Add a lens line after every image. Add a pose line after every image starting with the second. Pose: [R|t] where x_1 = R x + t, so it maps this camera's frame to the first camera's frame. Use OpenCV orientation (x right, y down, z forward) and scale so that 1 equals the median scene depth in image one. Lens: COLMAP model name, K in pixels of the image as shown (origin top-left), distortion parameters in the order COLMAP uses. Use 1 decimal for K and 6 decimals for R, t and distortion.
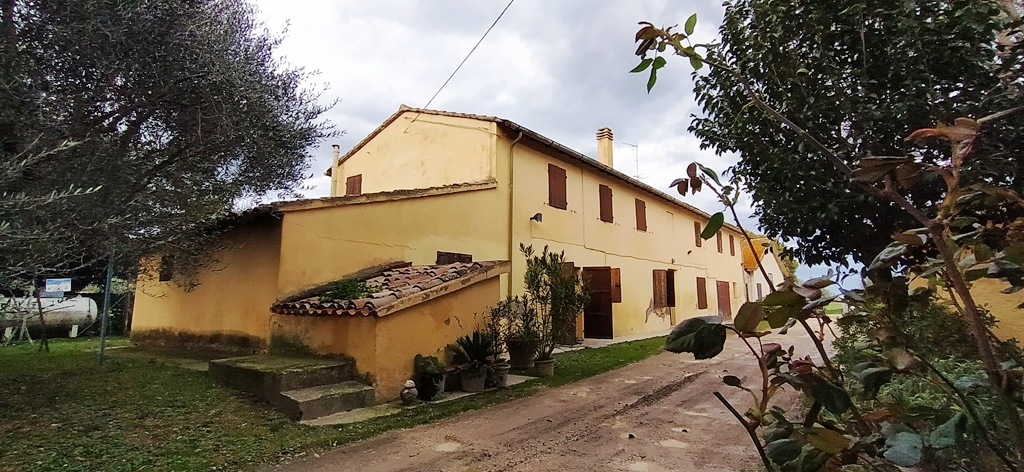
lens RADIAL K [[464.9, 0, 512.0], [0, 464.9, 236.0], [0, 0, 1]] dist [0.003271, 0.000557]
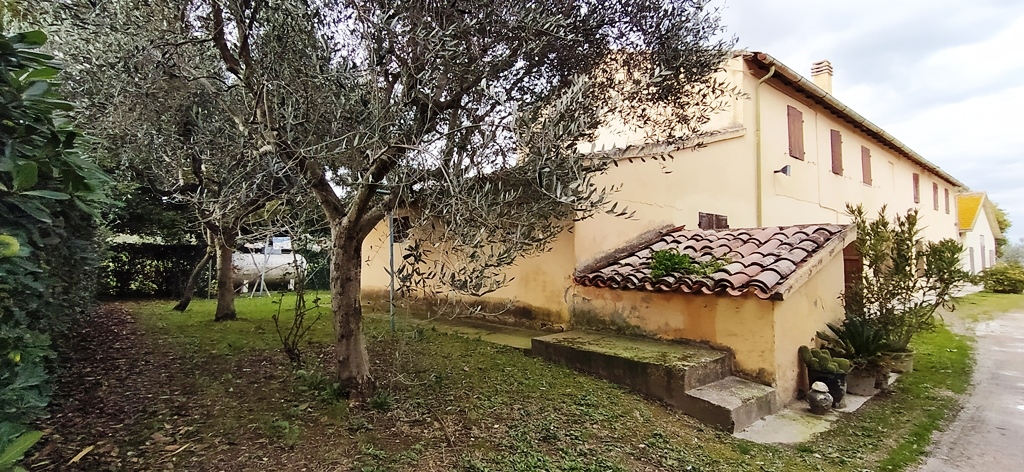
lens RADIAL K [[464.9, 0, 512.0], [0, 464.9, 236.0], [0, 0, 1]] dist [0.003271, 0.000557]
pose [[0.978512, 0.009916, -0.205950, -0.418757], [0.009307, 0.995701, 0.092157, -0.007826], [0.205979, -0.092094, 0.974213, 0.115661]]
